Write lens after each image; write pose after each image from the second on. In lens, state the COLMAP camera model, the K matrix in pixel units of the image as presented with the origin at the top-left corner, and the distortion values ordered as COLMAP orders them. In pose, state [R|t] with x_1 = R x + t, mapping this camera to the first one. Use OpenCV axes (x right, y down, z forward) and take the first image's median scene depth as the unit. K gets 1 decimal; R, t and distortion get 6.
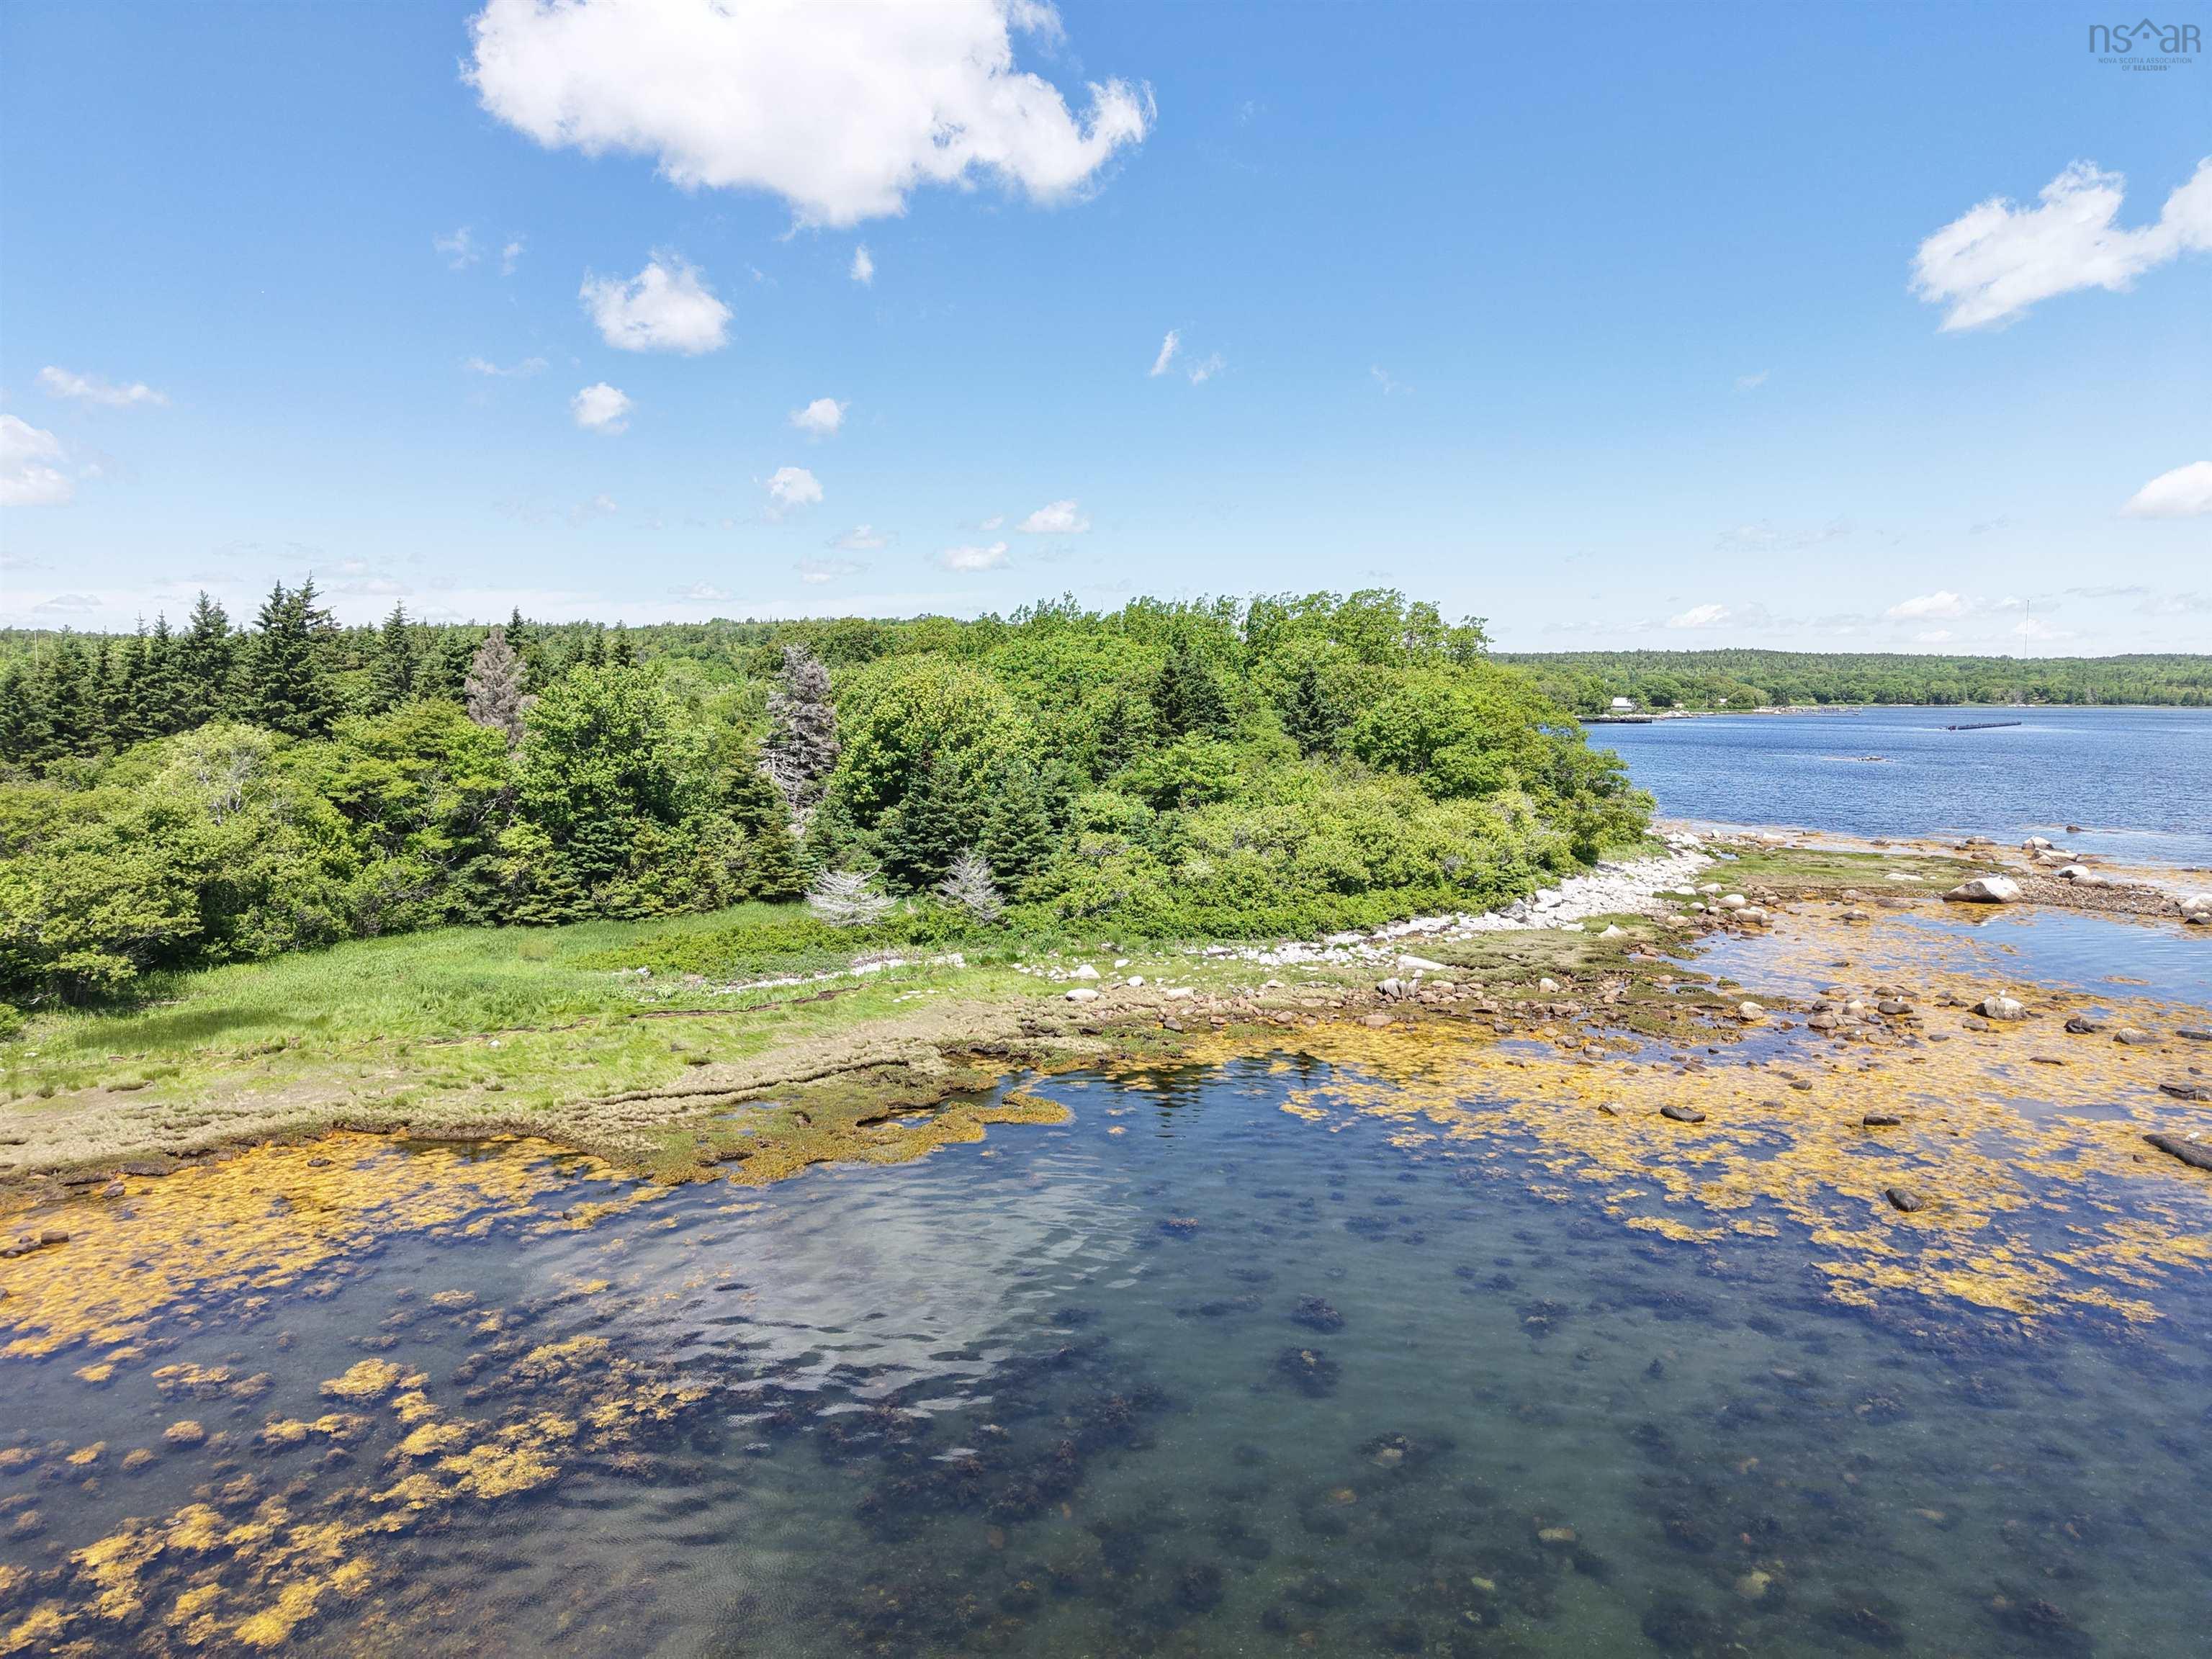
lens RADIAL K [[1475.2, 0, 1105.8], [0, 1475.2, 750.4], [0, 0, 1]] dist [0.031487, -0.030783]
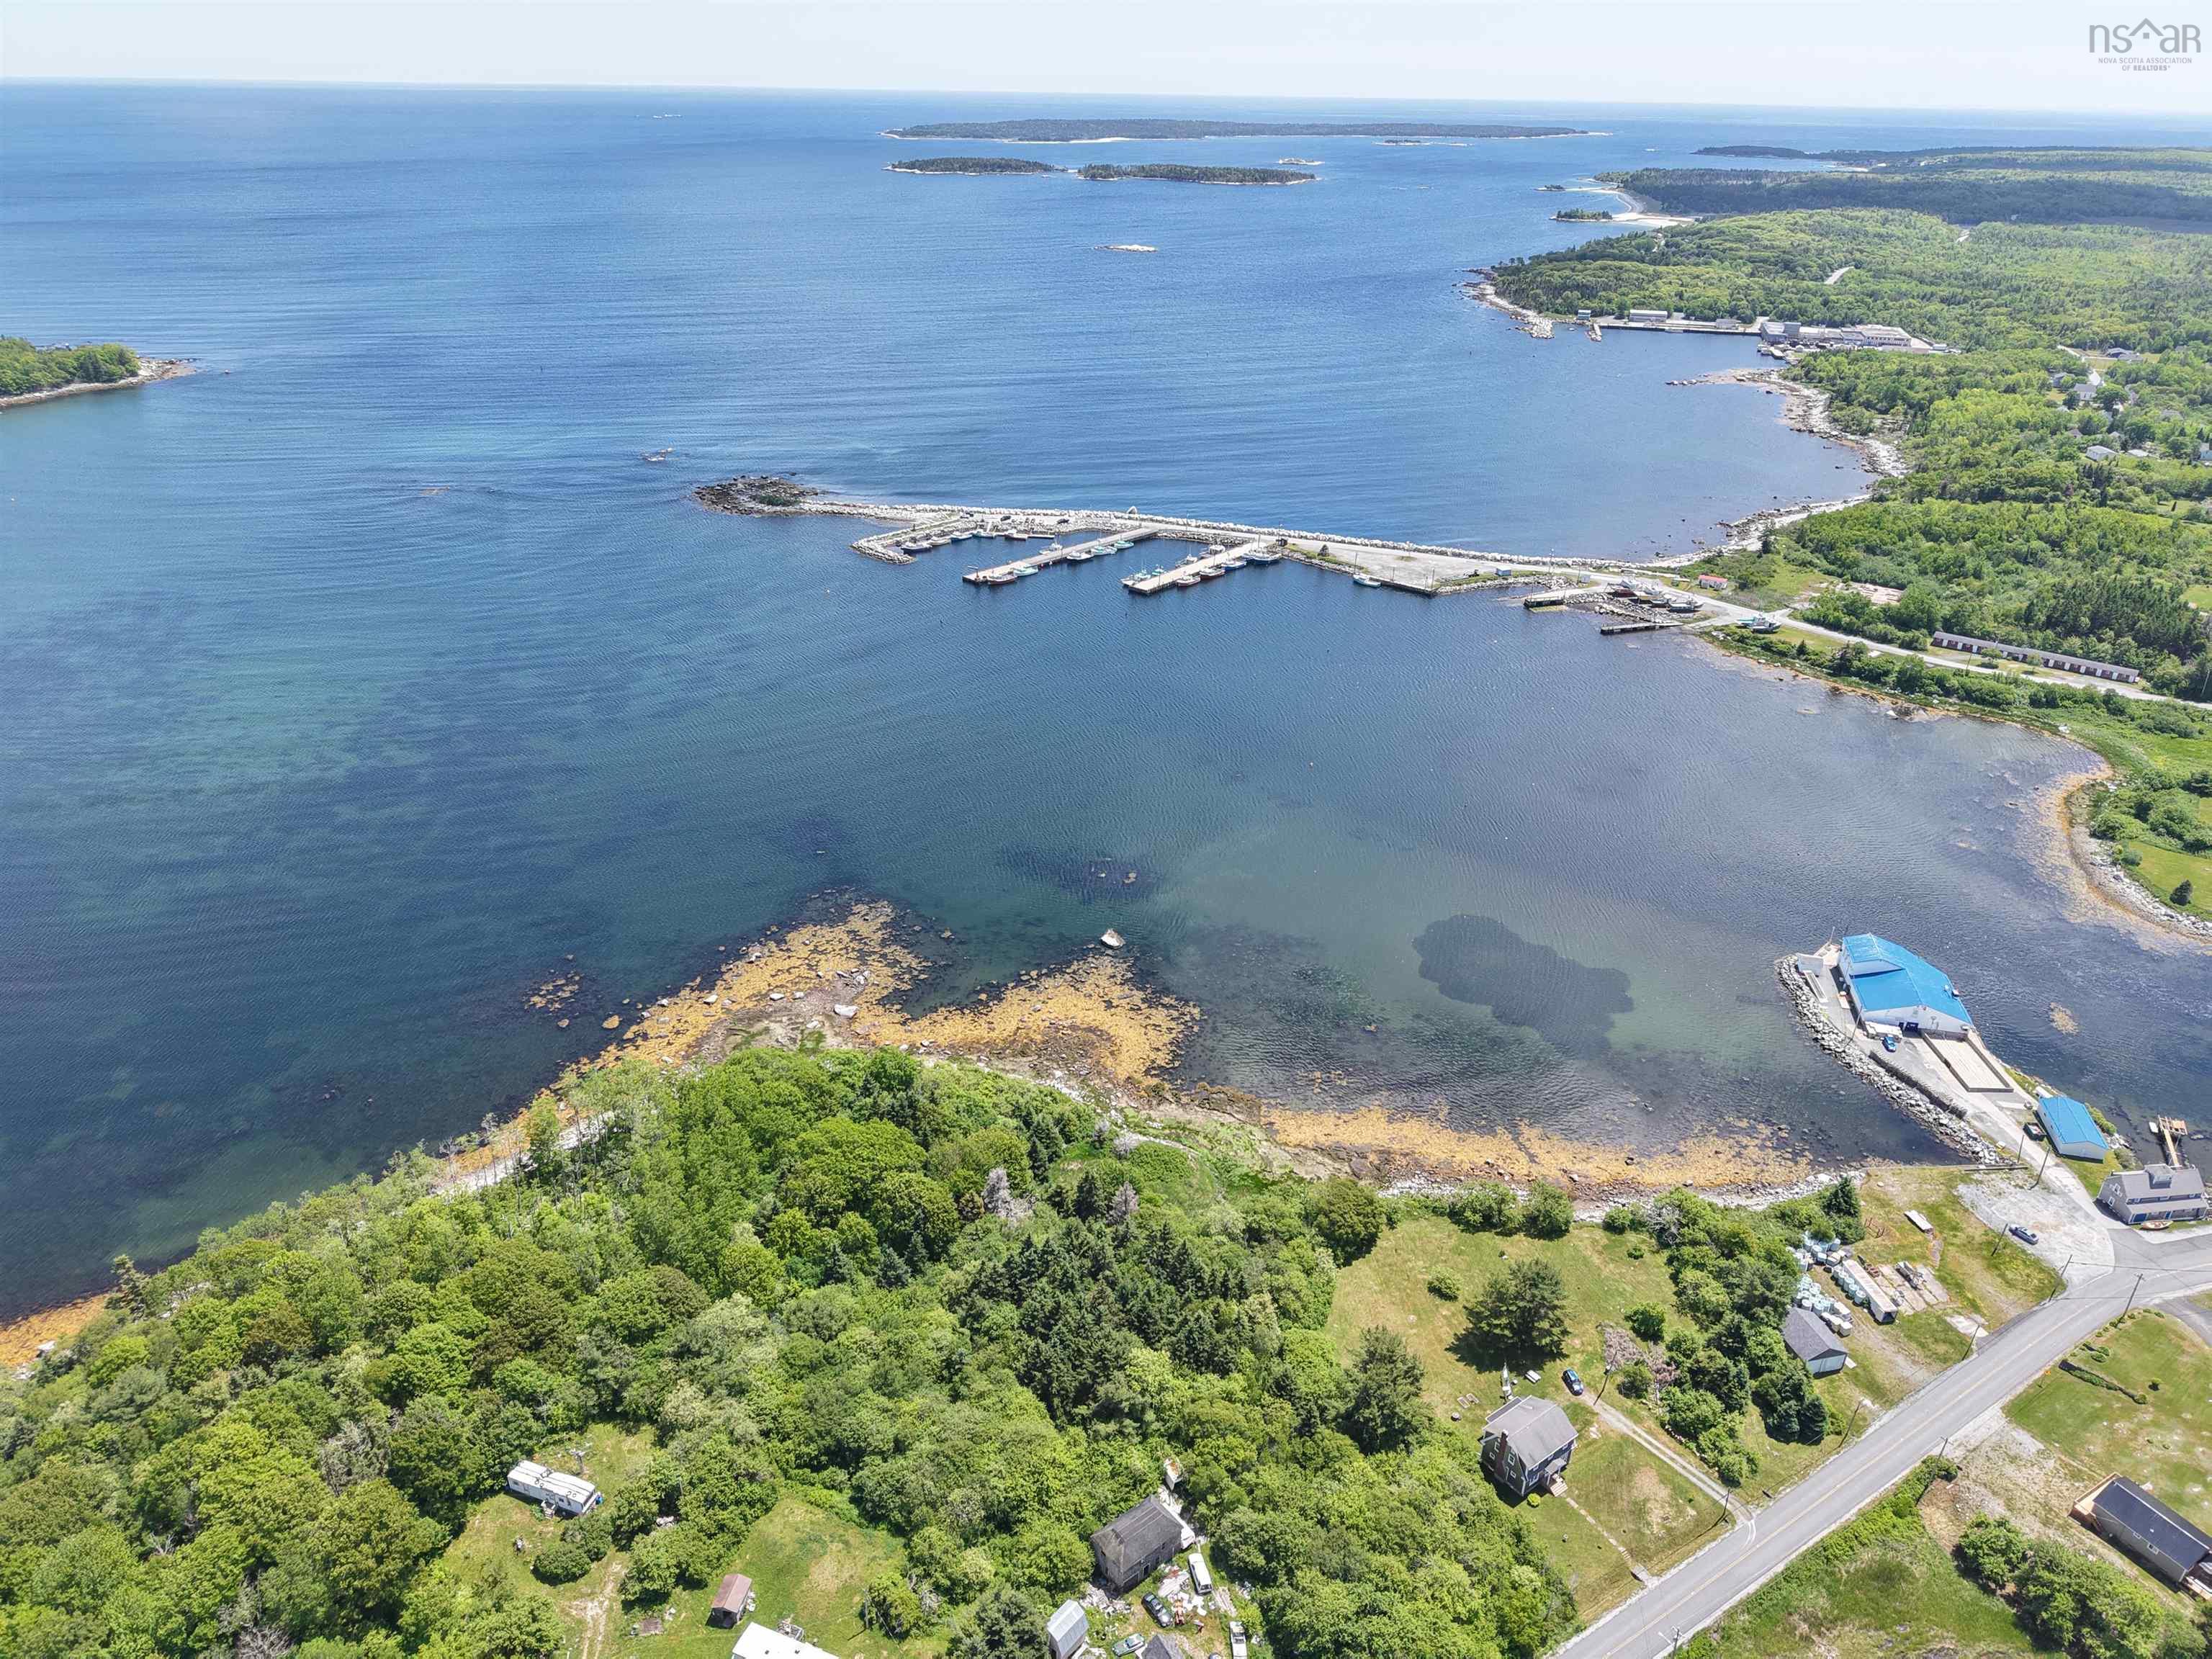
lens RADIAL K [[1475.2, 0, 1096.7], [0, 1475.2, 822.3], [0, 0, 1]] dist [0.031487, -0.030783]
pose [[-0.525227, -0.381920, 0.760443, -2.202928], [0.024839, 0.886366, 0.462319, -1.936735], [-0.850600, 0.261711, -0.456057, 2.118653]]
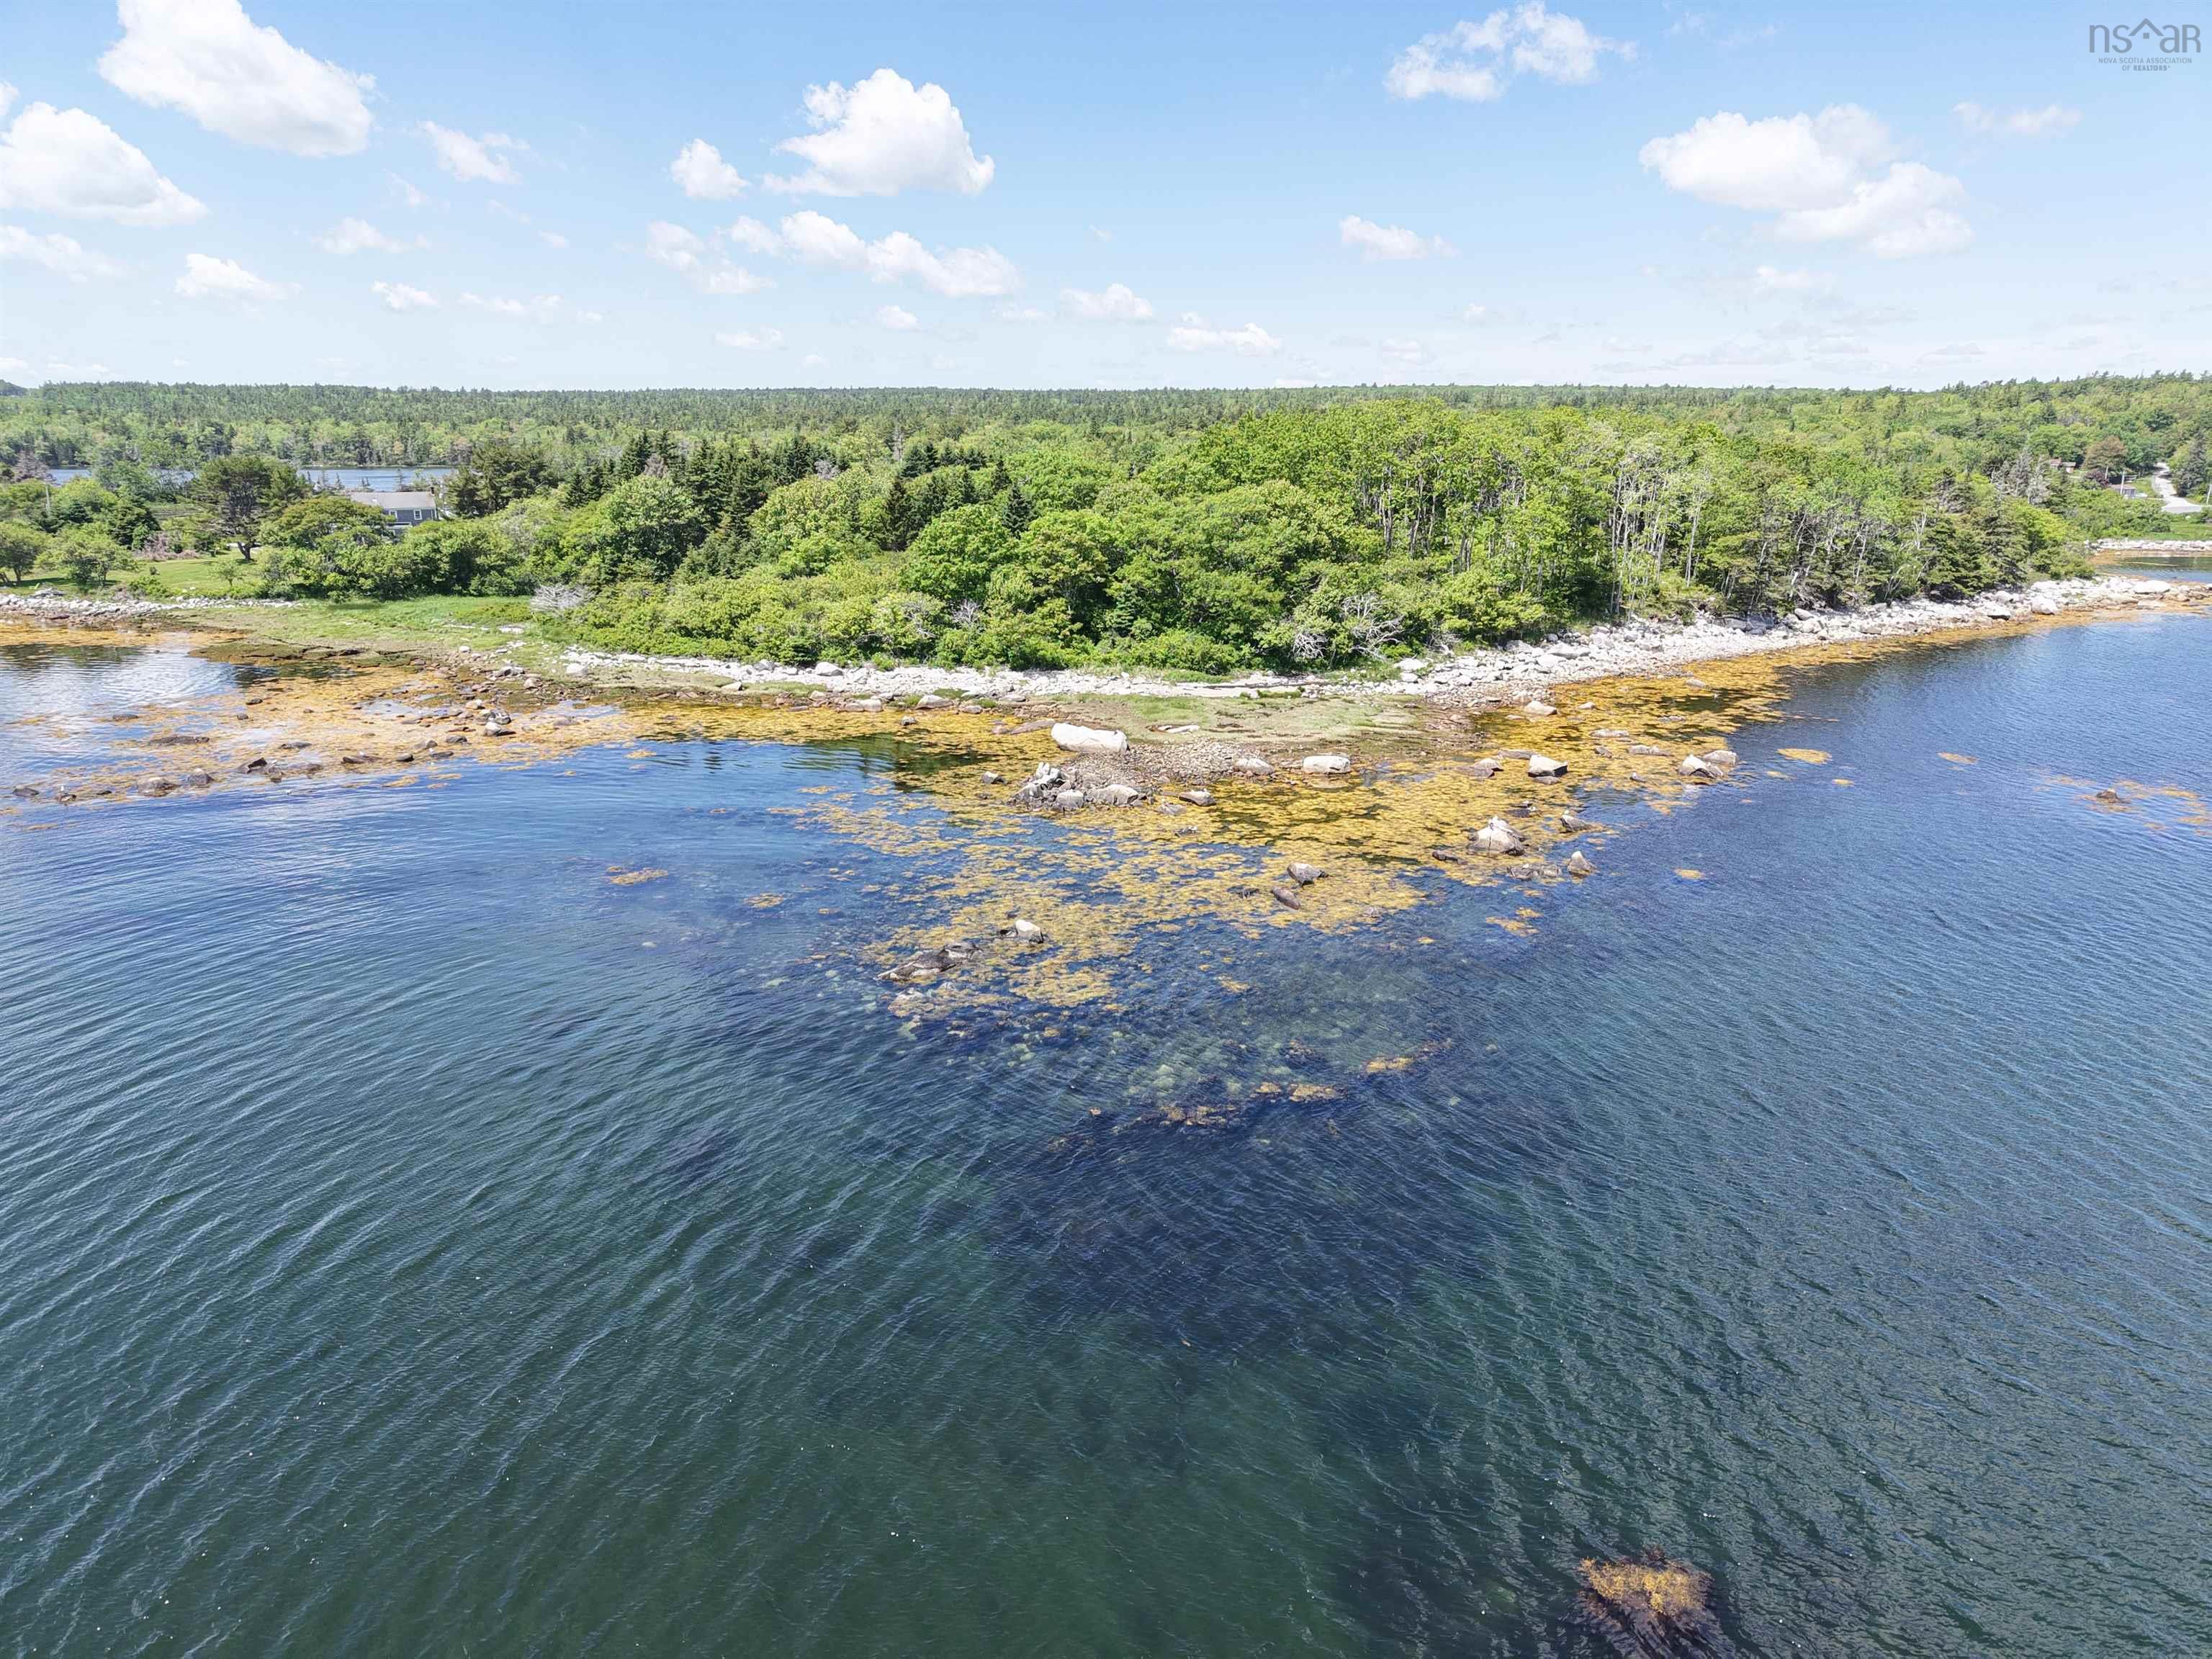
lens RADIAL K [[1475.2, 0, 1114.9], [0, 1475.2, 871.9], [0, 0, 1]] dist [0.031487, -0.030783]
pose [[0.451495, 0.259391, -0.853738, 1.668229], [-0.047239, 0.962419, 0.267429, -0.100271], [0.891022, -0.080413, 0.446781, 0.624244]]
